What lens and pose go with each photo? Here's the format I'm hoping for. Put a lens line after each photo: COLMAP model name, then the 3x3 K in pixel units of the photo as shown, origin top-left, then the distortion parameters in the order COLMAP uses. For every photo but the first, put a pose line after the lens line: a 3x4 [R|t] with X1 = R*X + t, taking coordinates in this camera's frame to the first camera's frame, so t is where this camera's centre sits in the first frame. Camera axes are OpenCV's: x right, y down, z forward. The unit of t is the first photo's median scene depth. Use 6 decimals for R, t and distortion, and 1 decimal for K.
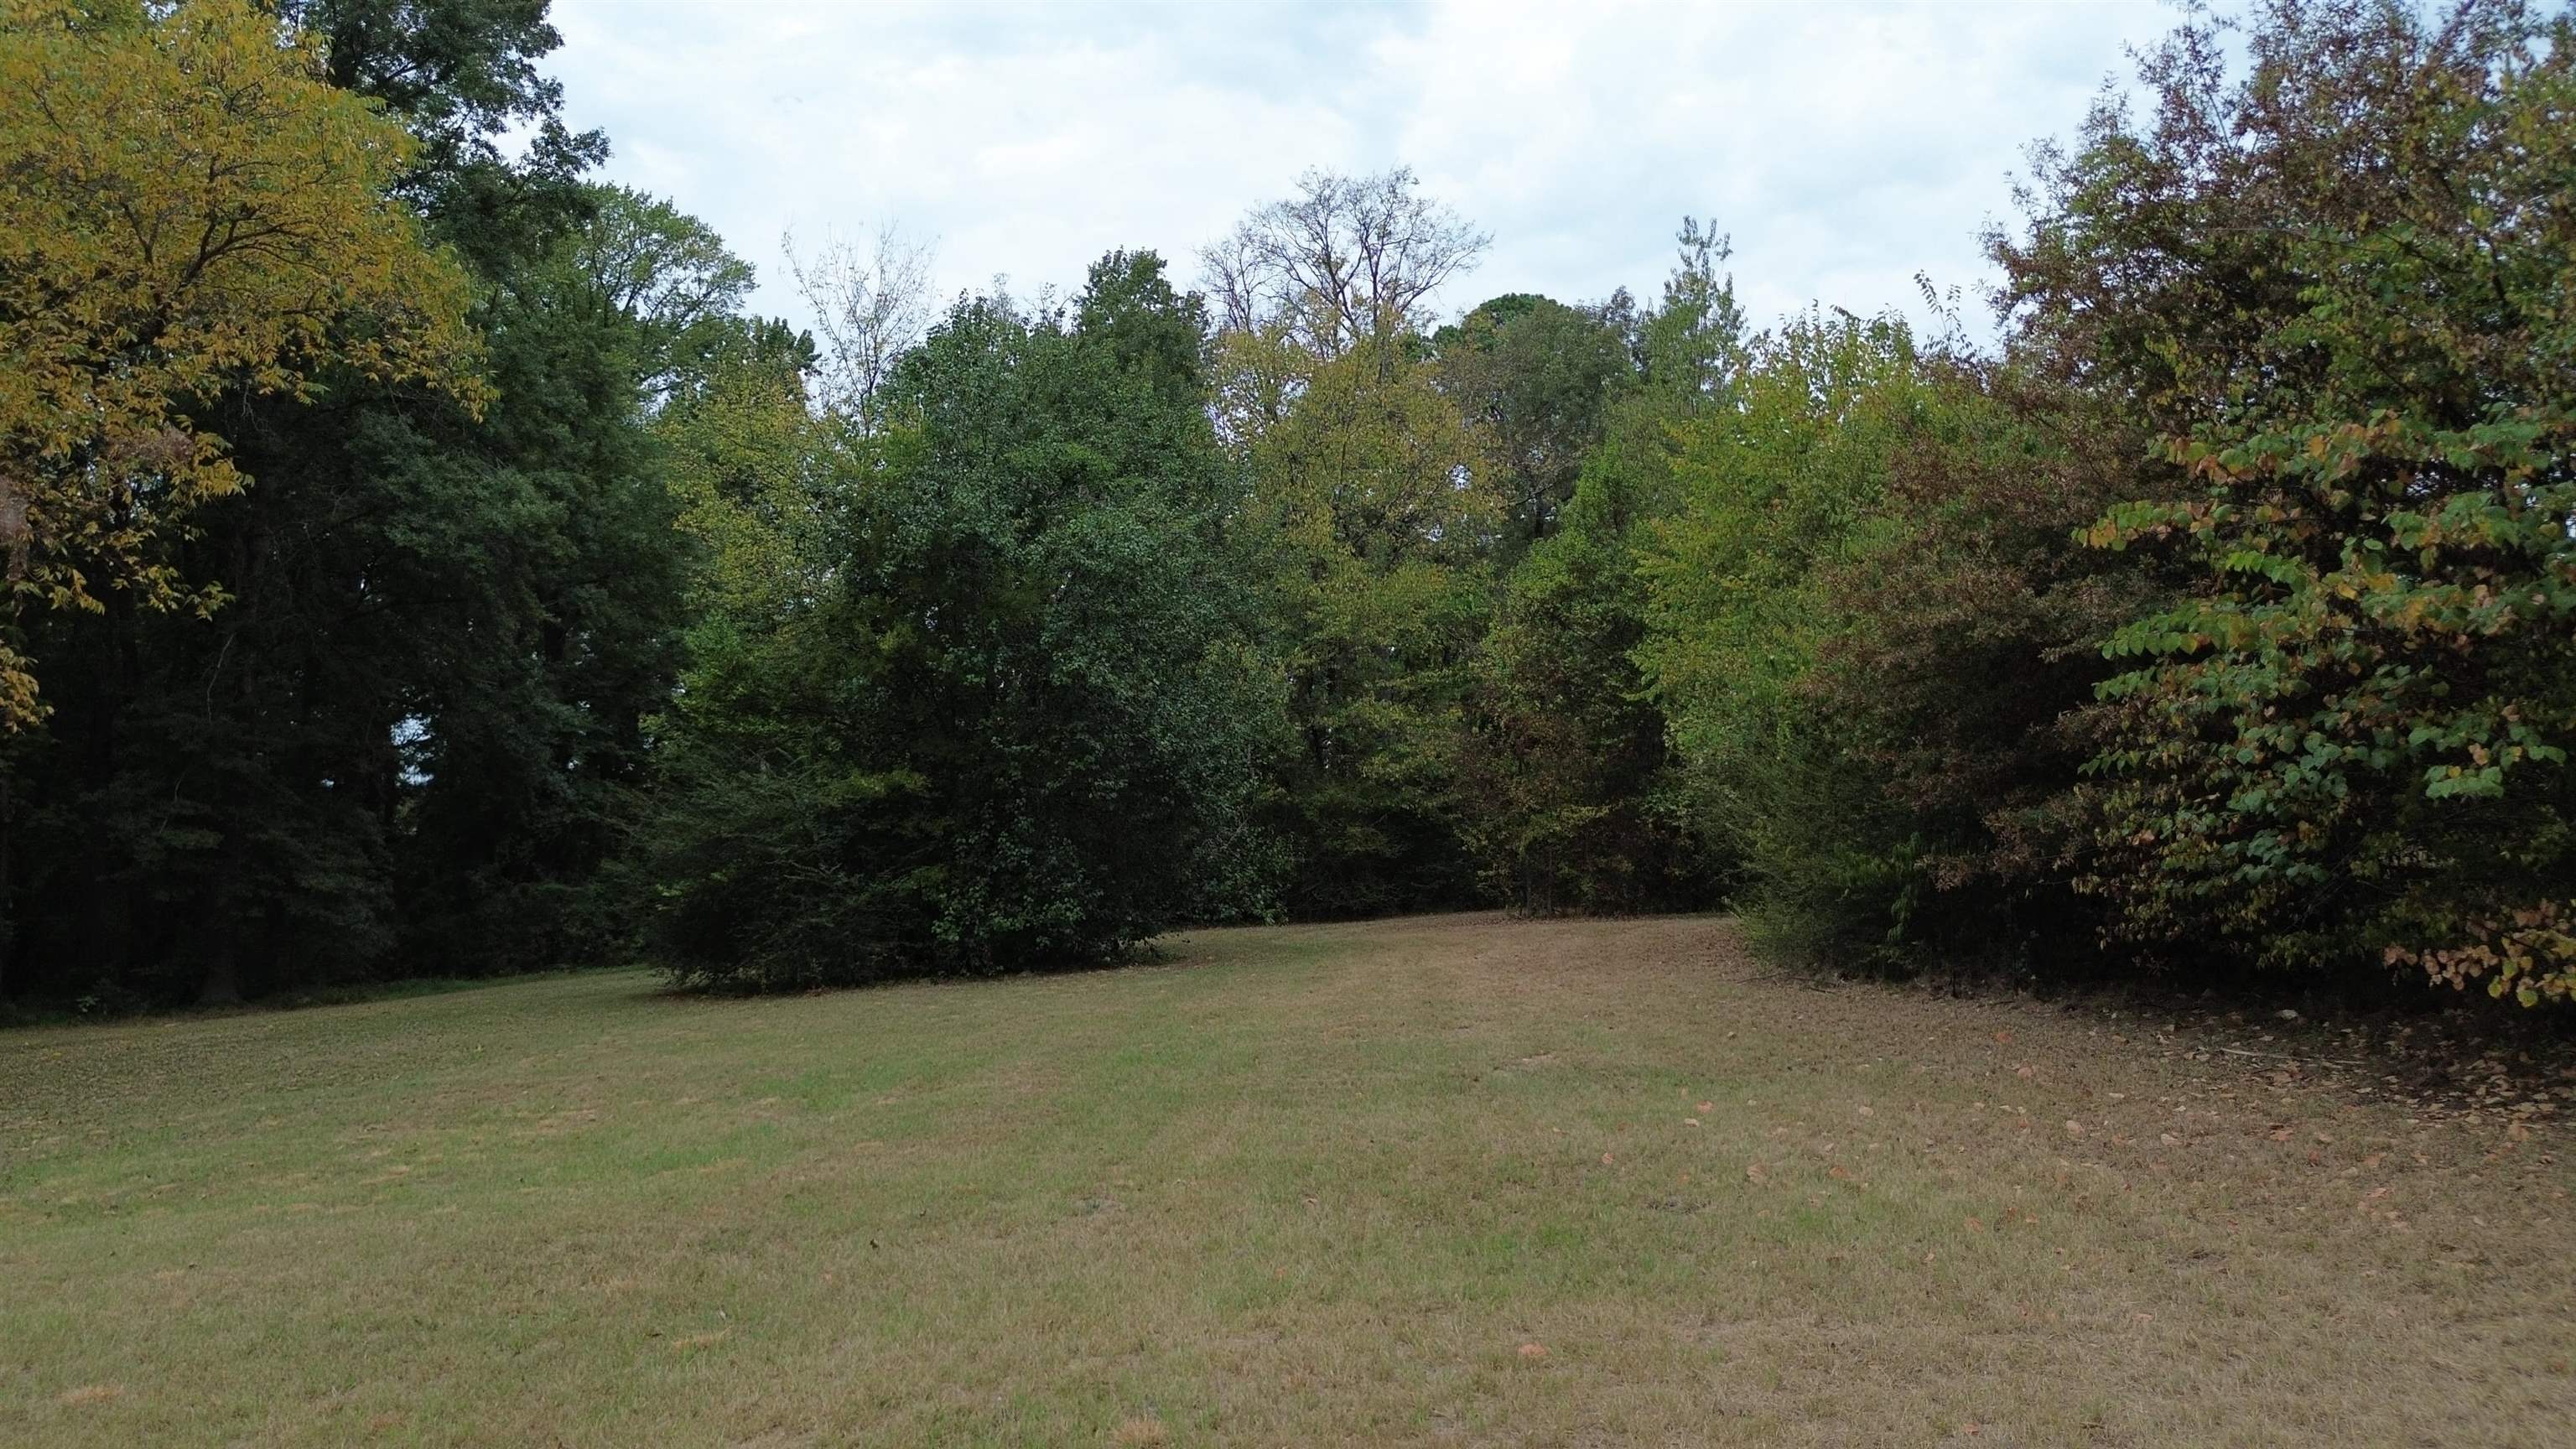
lens RADIAL K [[1830.4, 0, 1289.7], [0, 1830.4, 720.0], [0, 0, 1]] dist [0.065210, -0.061426]
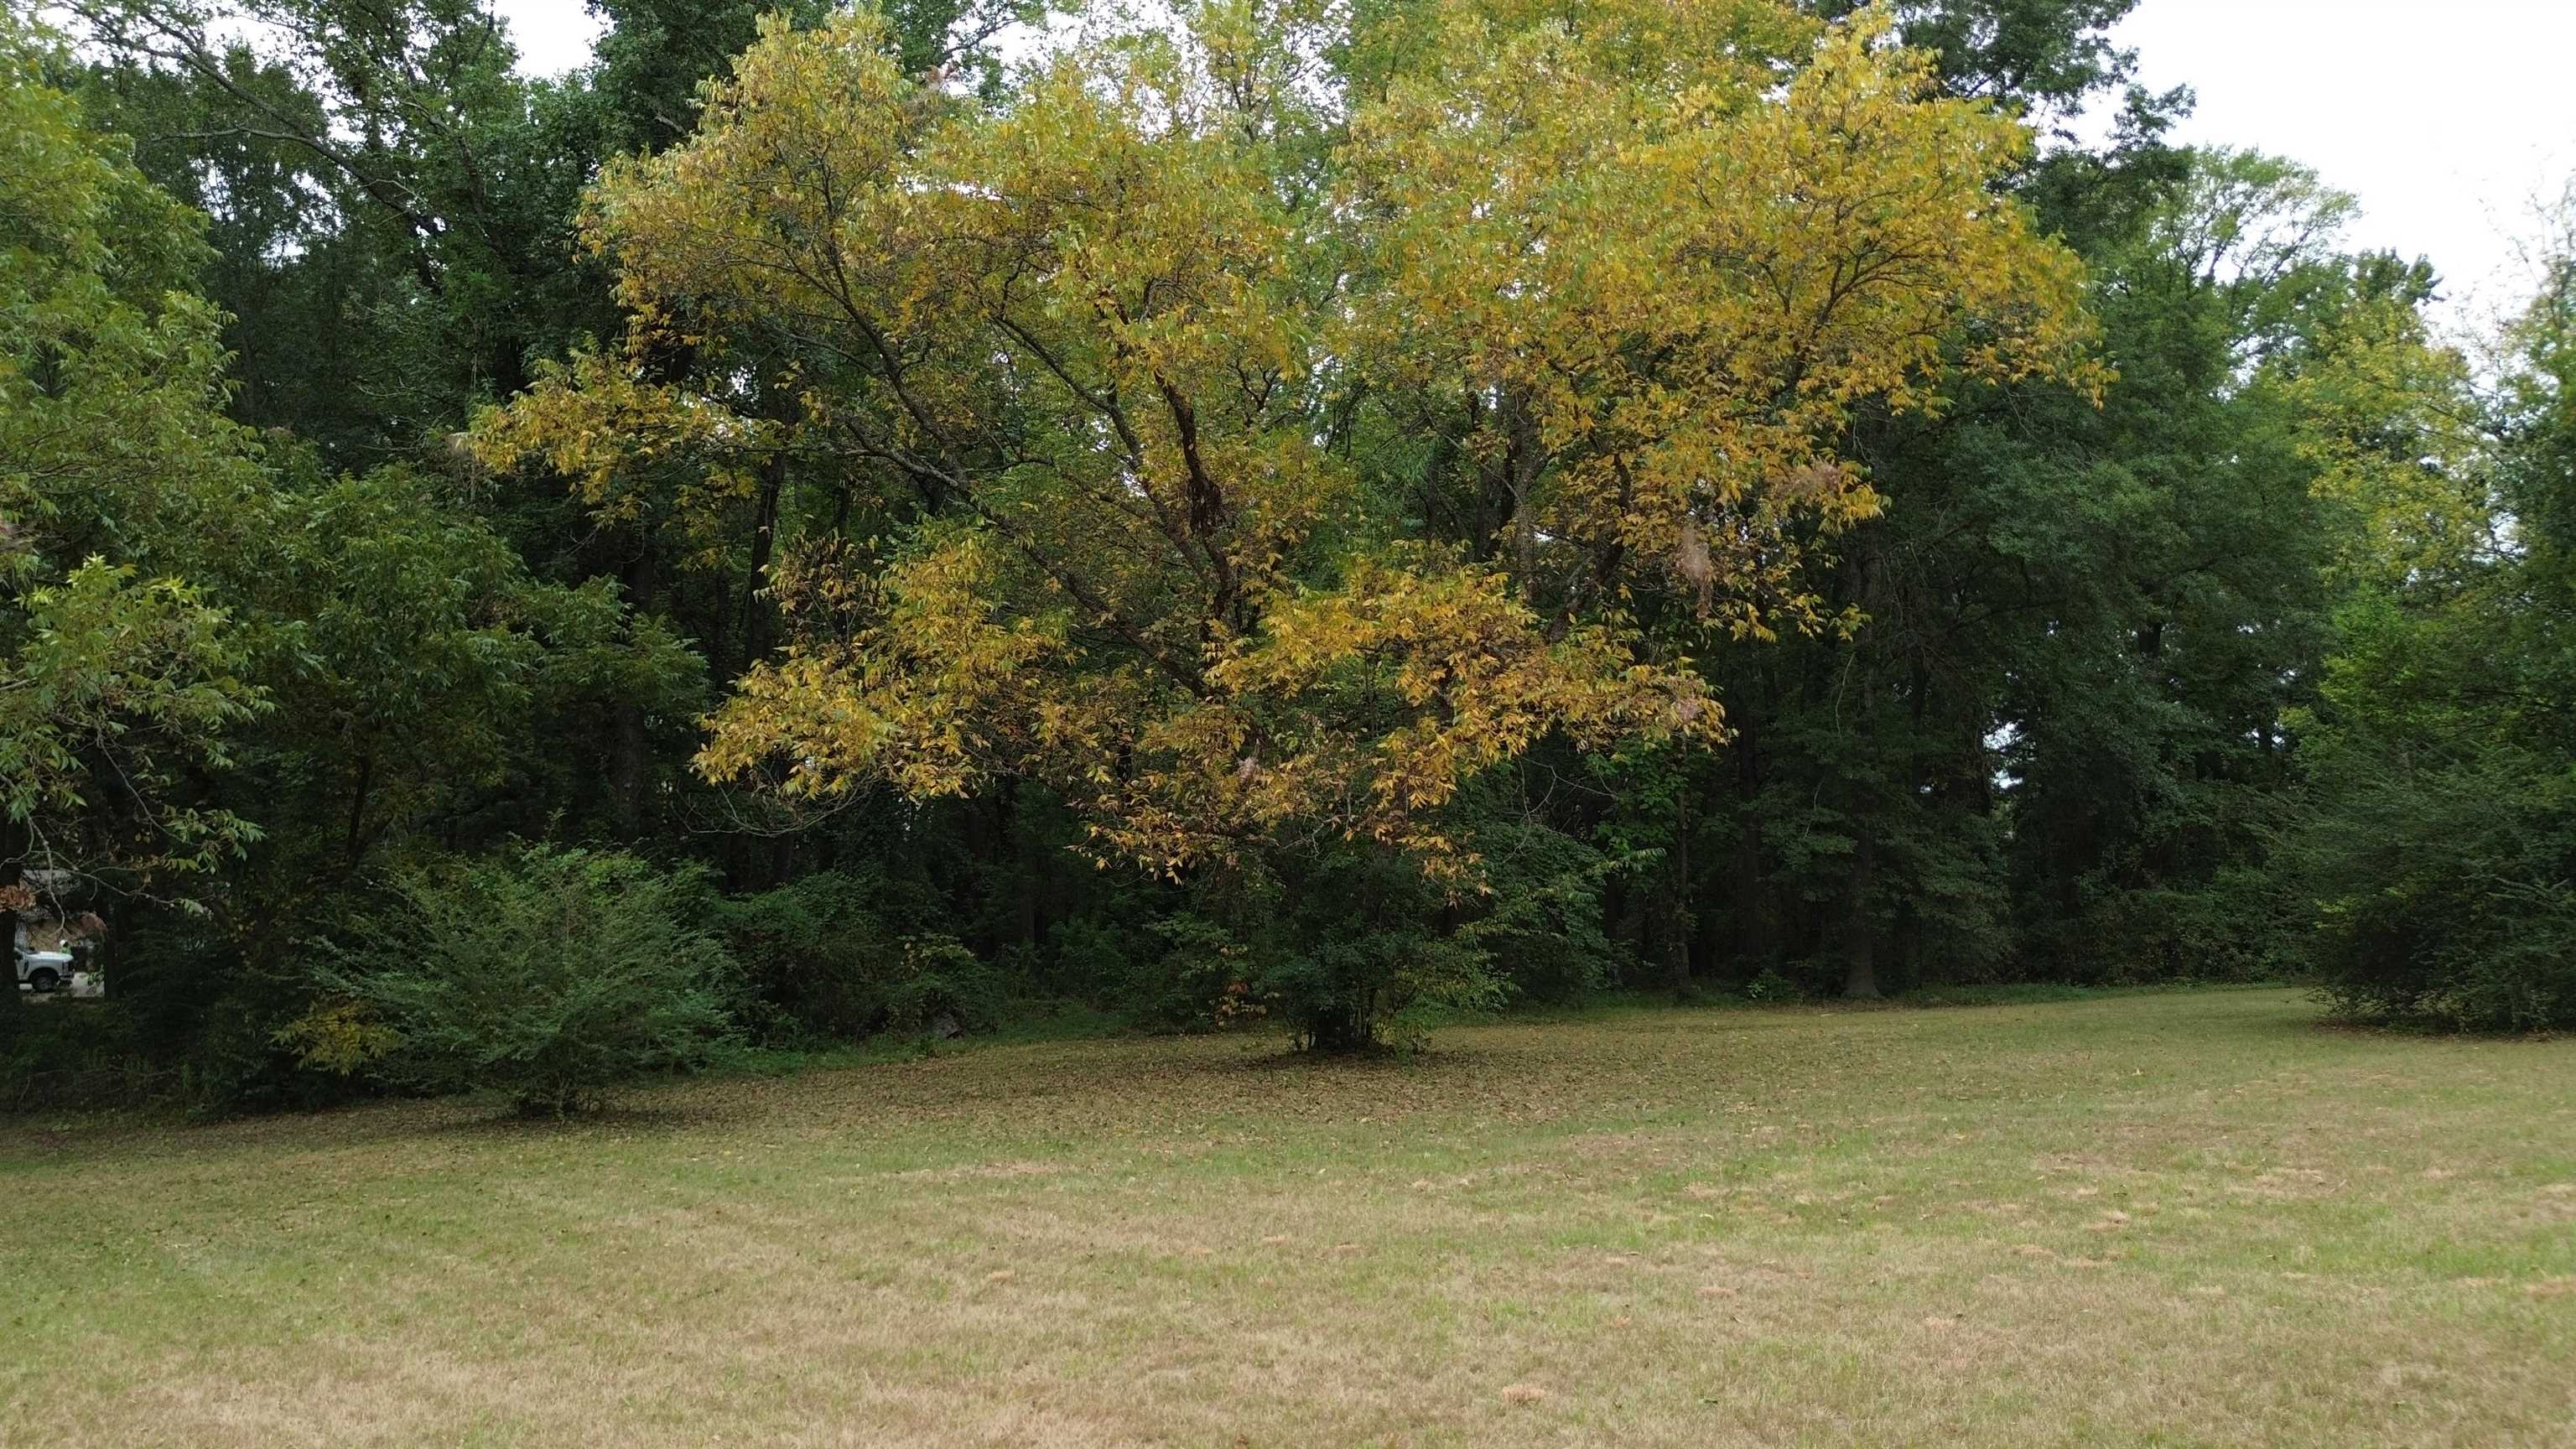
lens RADIAL K [[1830.4, 0, 1292.9], [0, 1830.4, 721.0], [0, 0, 1]] dist [0.065210, -0.061426]
pose [[0.693805, -0.048264, -0.718543, -0.039489], [0.048002, 0.998632, -0.020728, -0.001153], [0.718561, -0.020110, 0.695173, 0.032416]]
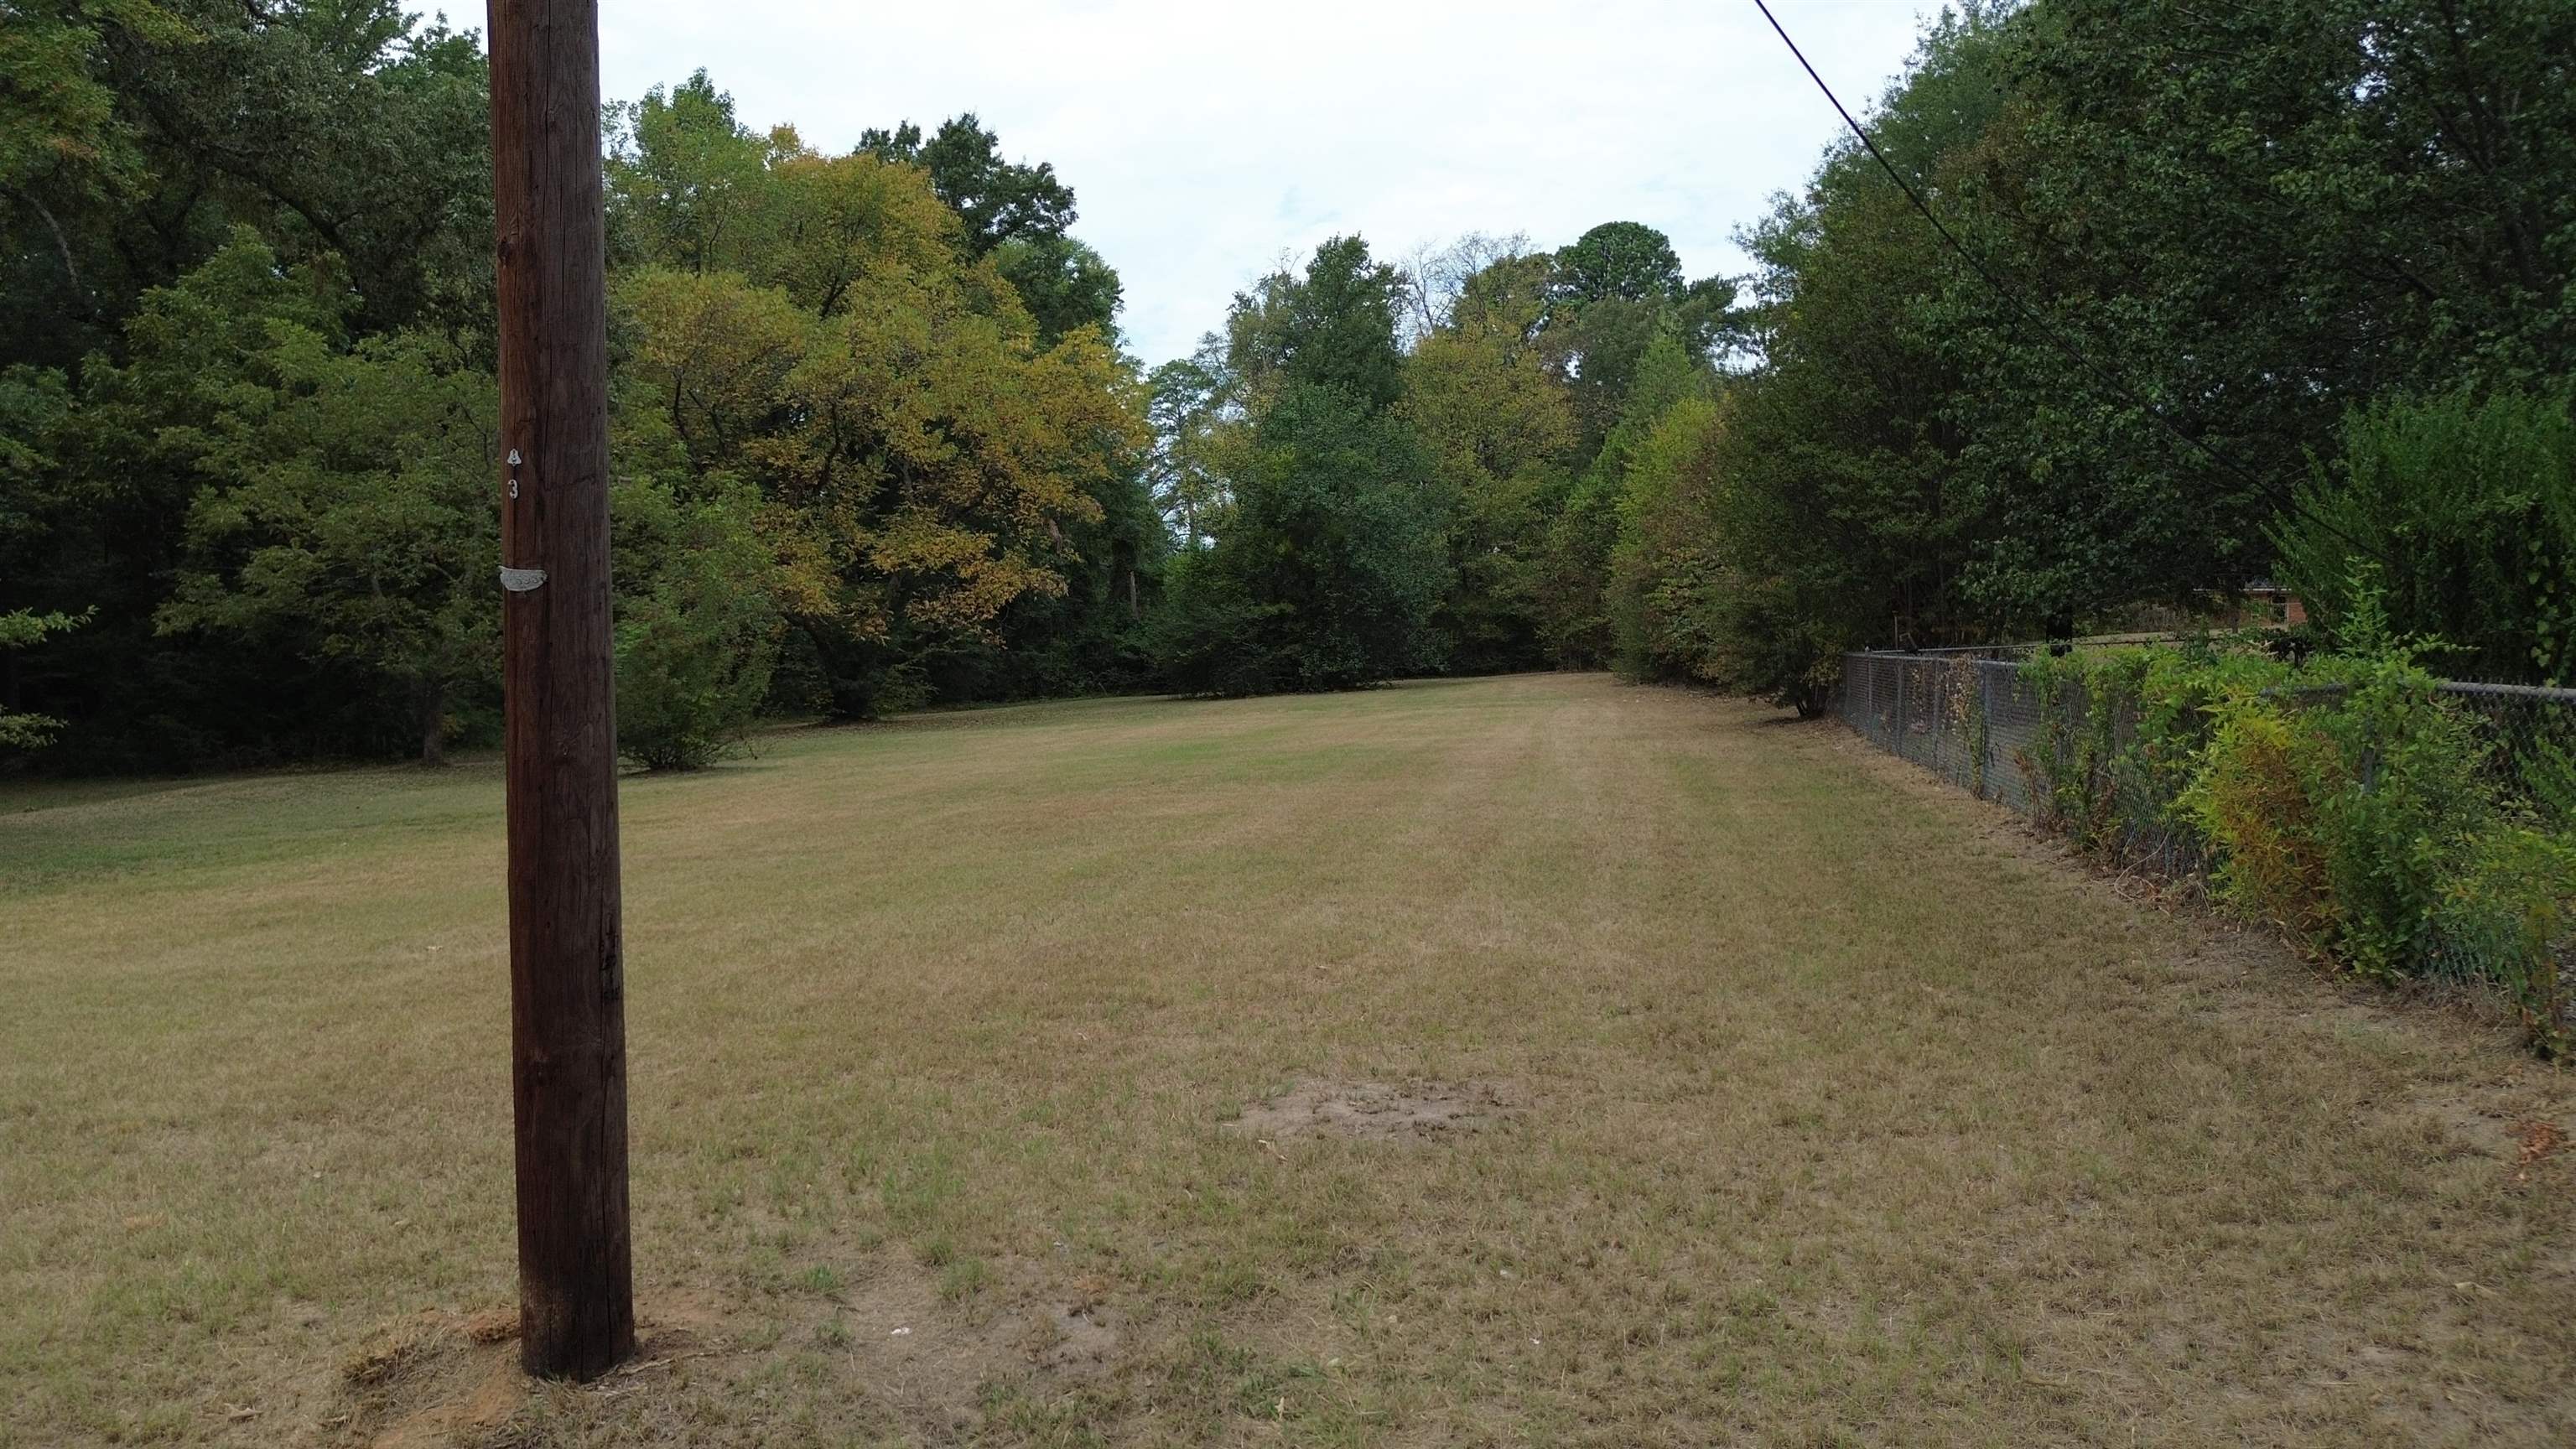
lens RADIAL K [[1830.4, 0, 1285.7], [0, 1830.4, 724.2], [0, 0, 1]] dist [0.065210, -0.061426]
pose [[0.996620, 0.009736, -0.081571, -0.018696], [0.000323, 0.992481, 0.122398, -0.101134], [0.082149, -0.122010, 0.989123, -1.272913]]
